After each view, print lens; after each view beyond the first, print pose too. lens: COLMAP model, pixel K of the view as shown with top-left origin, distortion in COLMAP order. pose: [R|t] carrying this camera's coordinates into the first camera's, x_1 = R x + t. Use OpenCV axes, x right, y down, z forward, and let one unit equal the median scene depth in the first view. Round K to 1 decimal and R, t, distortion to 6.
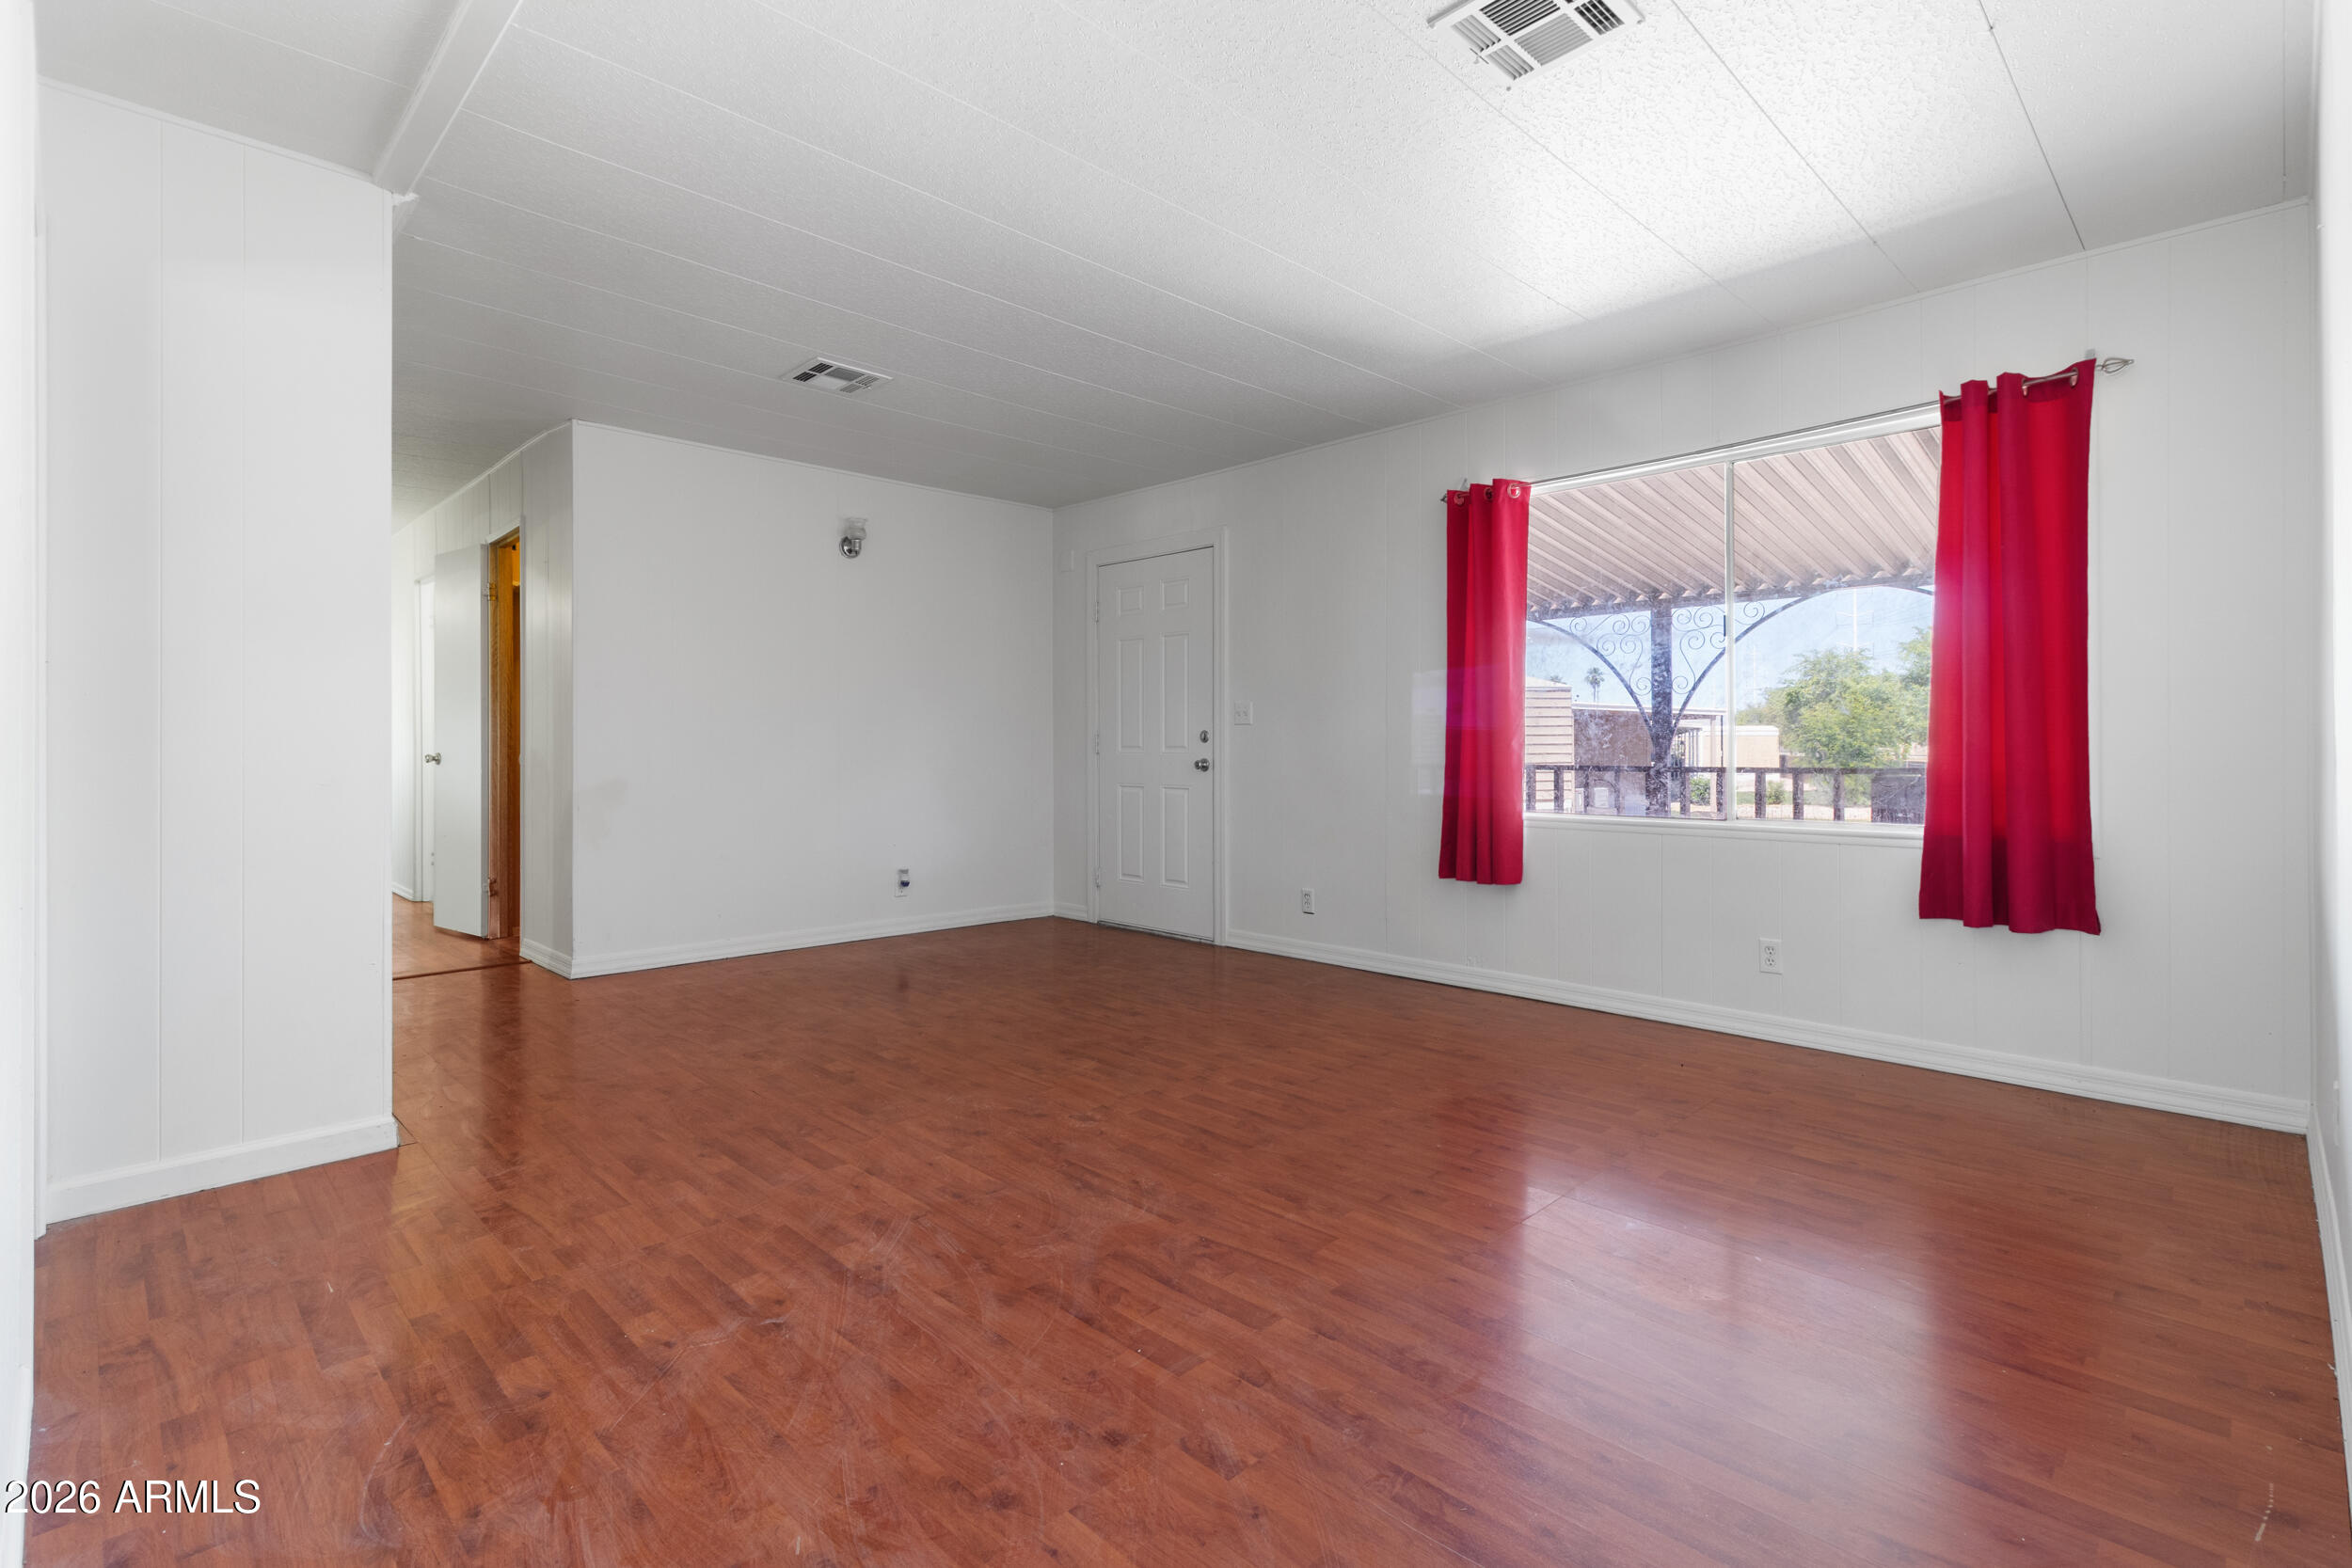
lens RADIAL K [[1095.9, 0, 1202.9], [0, 1095.9, 757.1], [0, 0, 1]] dist [0.004073, -0.001043]
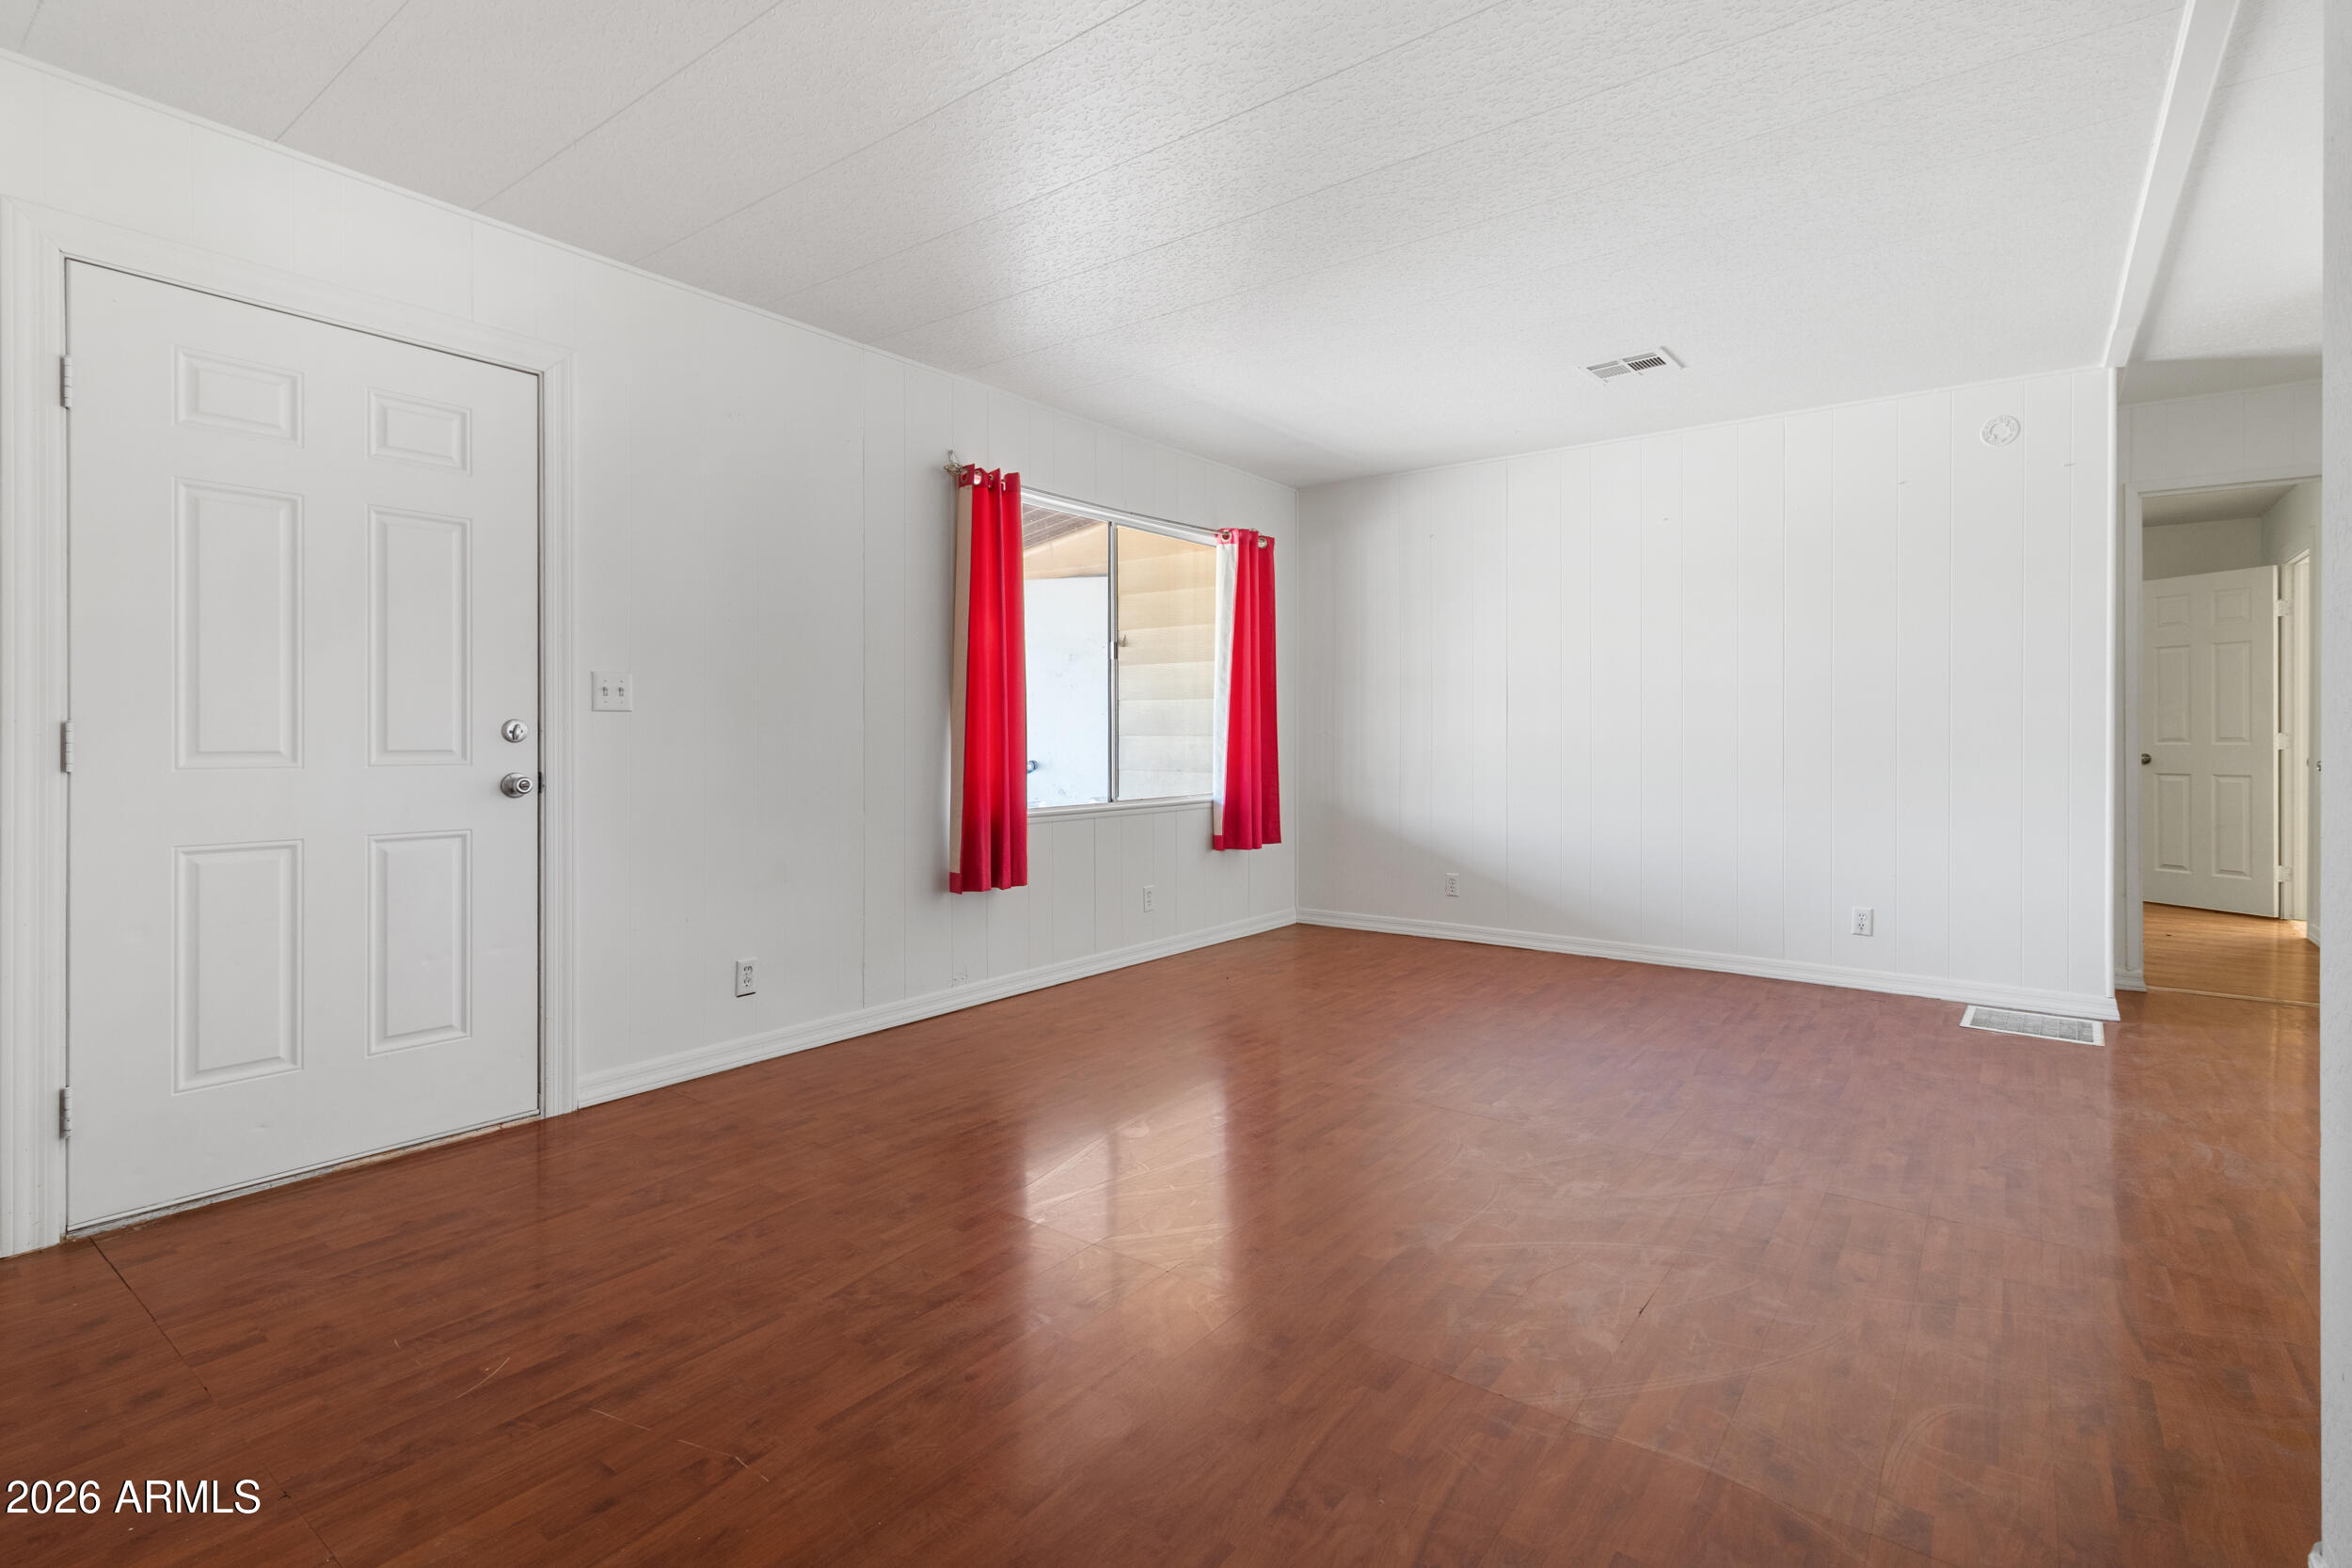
lens RADIAL K [[1095.9, 0, 1177.3], [0, 1095.9, 746.7], [0, 0, 1]] dist [0.004073, -0.001043]
pose [[-0.128699, -0.005859, 0.991666, -1.137656], [0.012332, 0.999896, 0.007508, -0.023800], [-0.991607, 0.013195, -0.128614, 1.541101]]
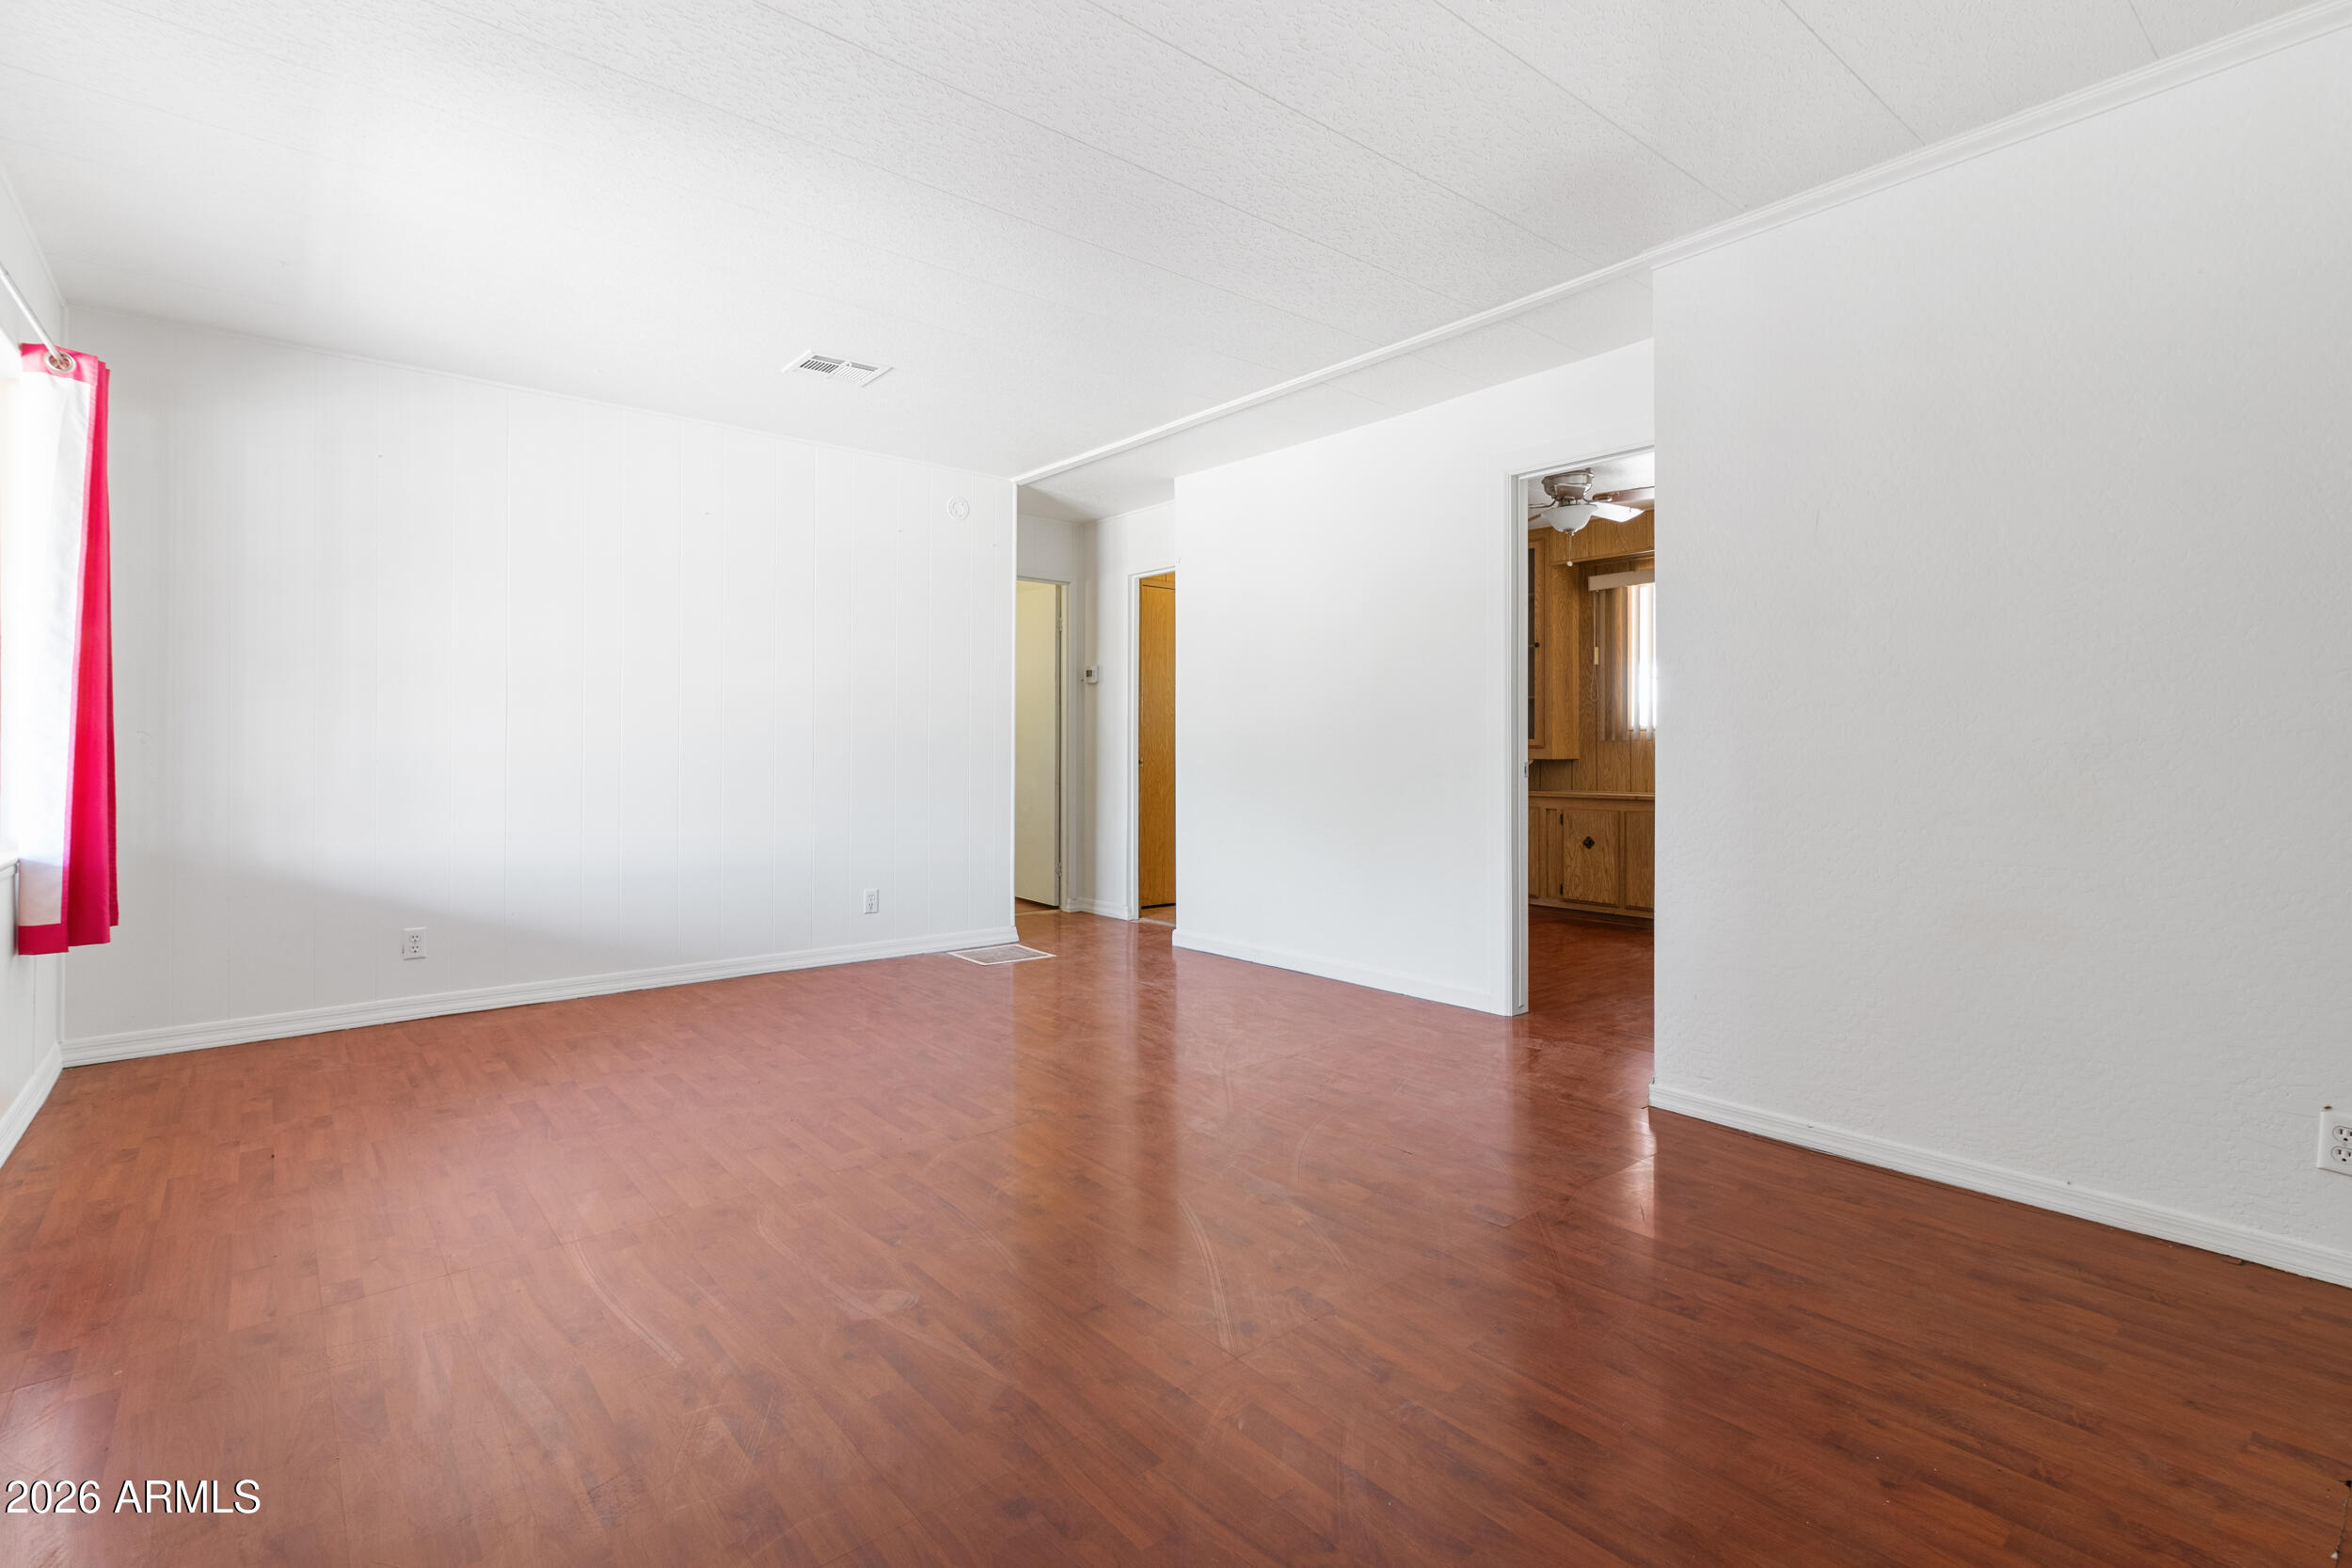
lens RADIAL K [[1095.9, 0, 1192.5], [0, 1095.9, 734.6], [0, 0, 1]] dist [0.004073, -0.001043]
pose [[-0.996241, 0.002473, 0.086594, -0.362617], [0.002585, 0.999996, 0.001174, -0.026744], [-0.086590, 0.001394, -0.996243, 2.158559]]
